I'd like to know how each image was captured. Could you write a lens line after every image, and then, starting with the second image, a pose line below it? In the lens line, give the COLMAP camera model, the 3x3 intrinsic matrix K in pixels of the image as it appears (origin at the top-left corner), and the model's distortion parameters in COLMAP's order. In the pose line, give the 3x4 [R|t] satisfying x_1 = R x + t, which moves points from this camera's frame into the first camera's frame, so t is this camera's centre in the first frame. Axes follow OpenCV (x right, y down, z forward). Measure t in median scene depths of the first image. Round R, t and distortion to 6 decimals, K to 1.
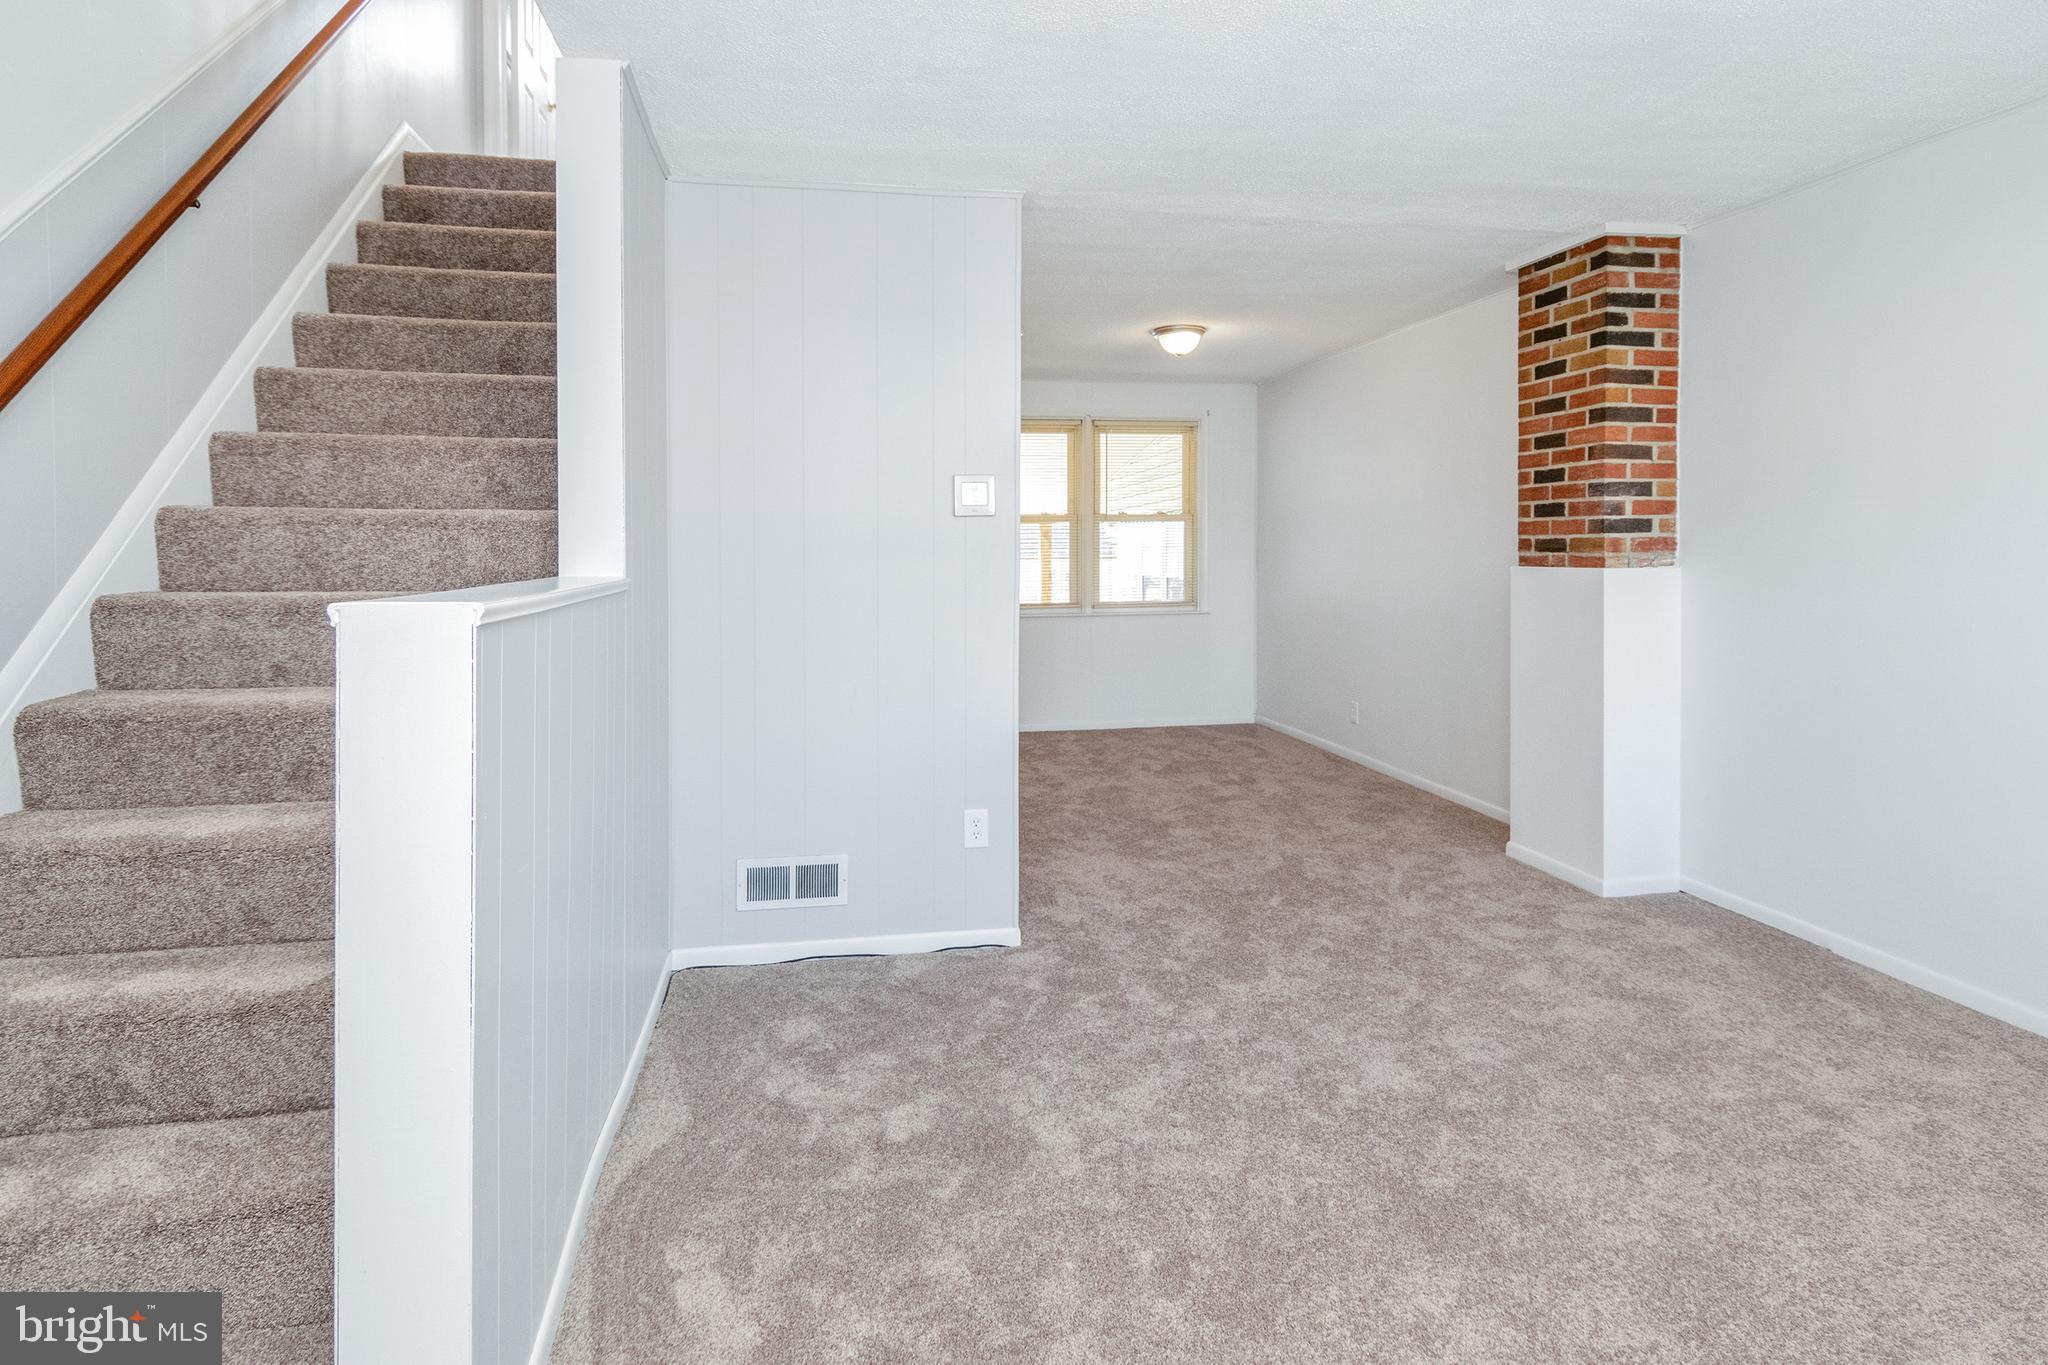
lens RADIAL K [[1125.3, 0, 1026.4], [0, 1125.3, 523.3], [0, 0, 1]] dist [0.004333, -0.003420]
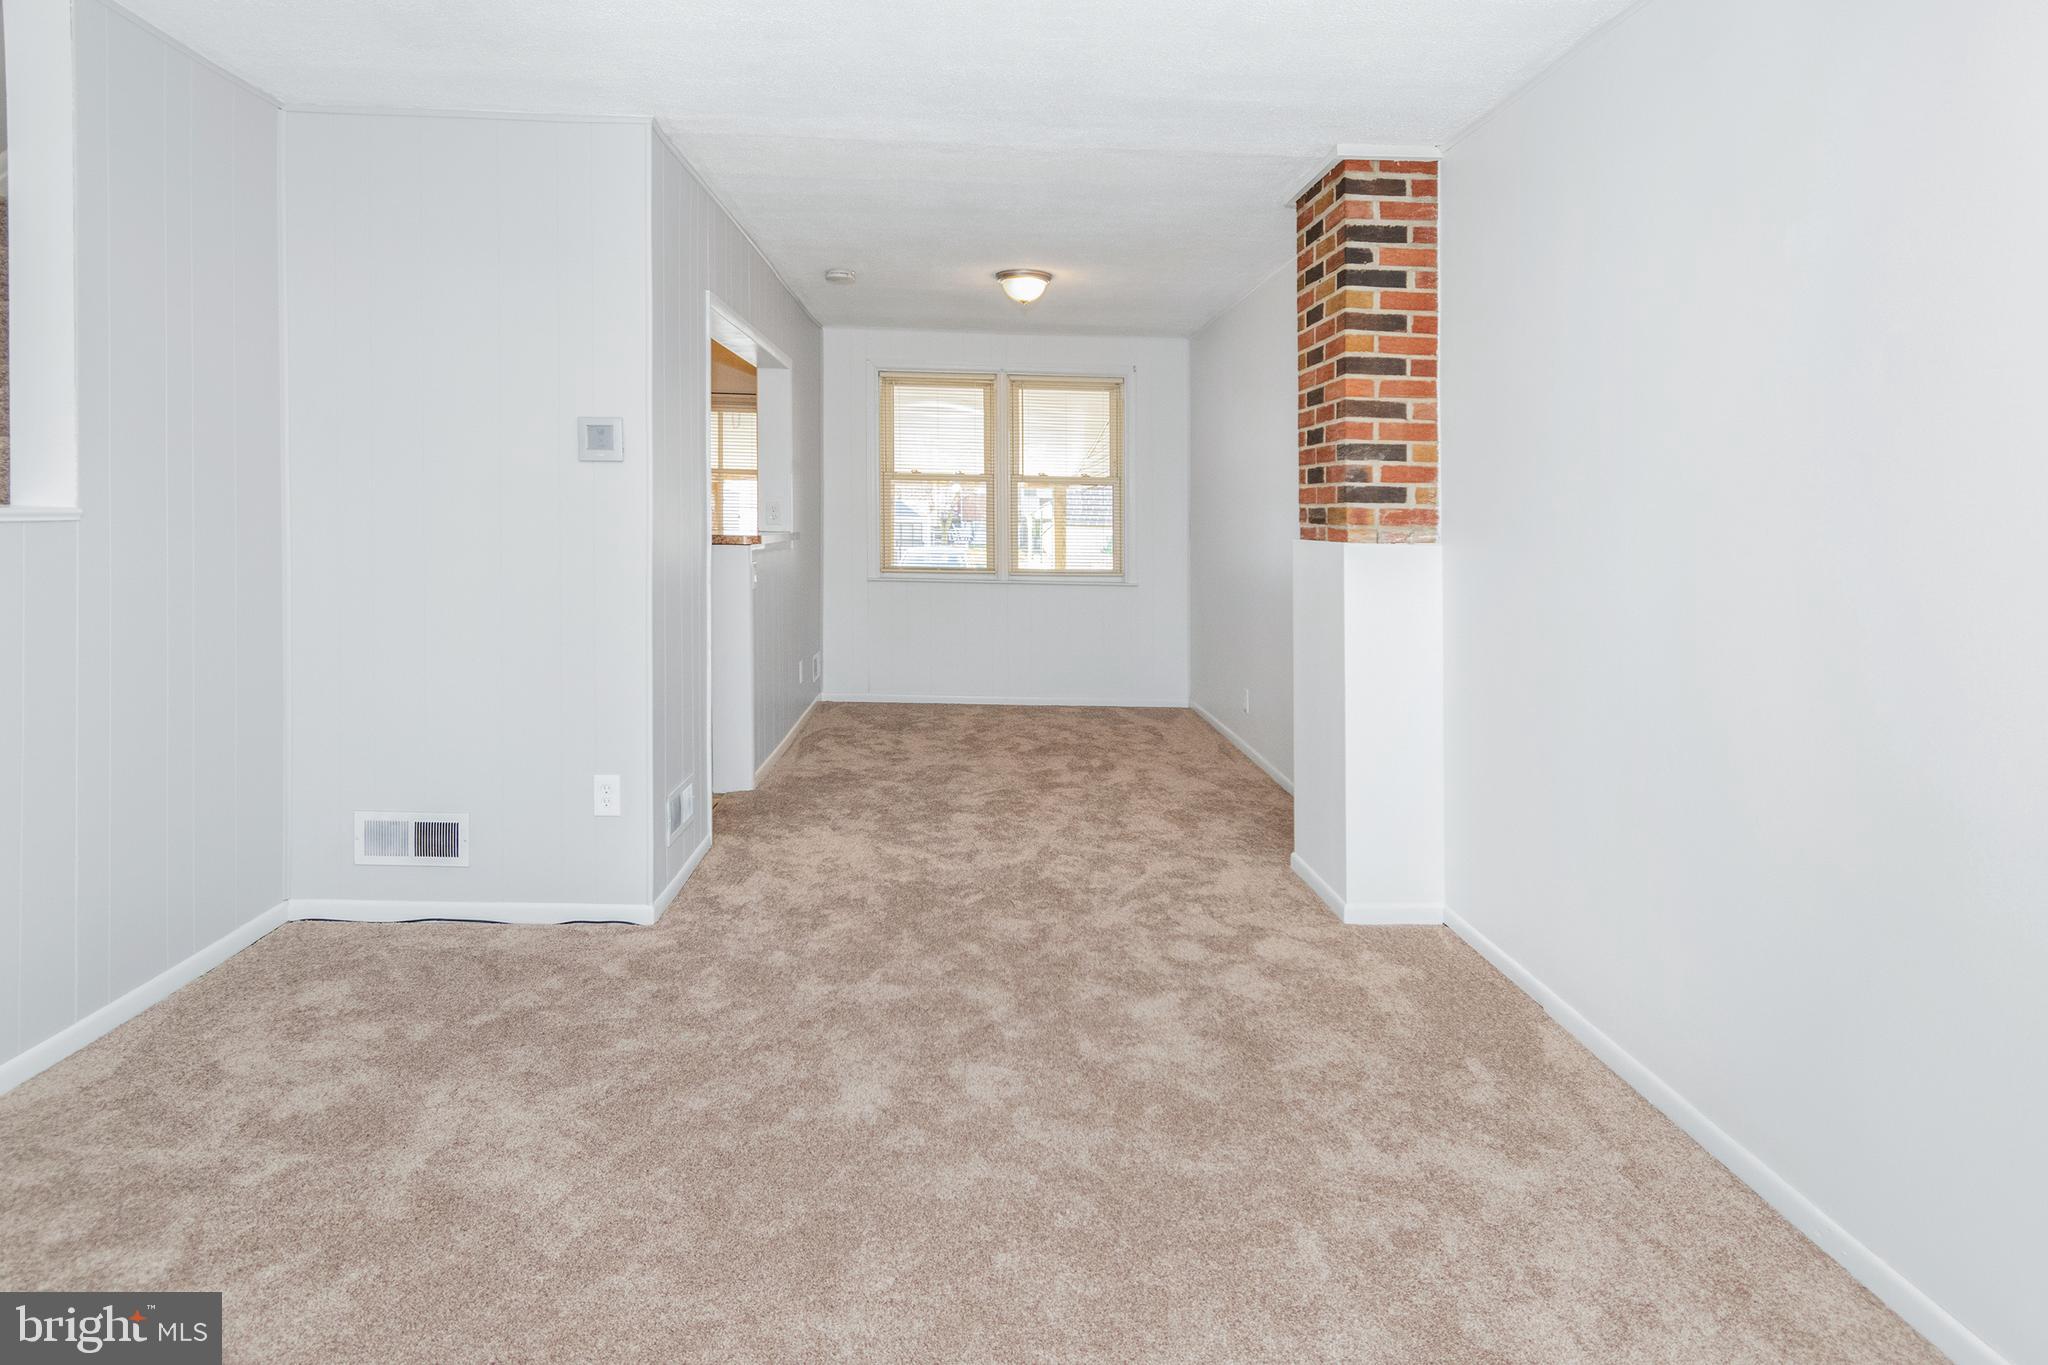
lens RADIAL K [[1158.8, 0, 1021.9], [0, 1158.8, 479.2], [0, 0, 1]] dist [0.002069, -0.000859]
pose [[0.989453, 0.026175, -0.142473, 0.395356], [-0.027529, 0.999593, -0.007547, 0.004424], [0.142218, 0.011389, 0.989770, 0.081202]]
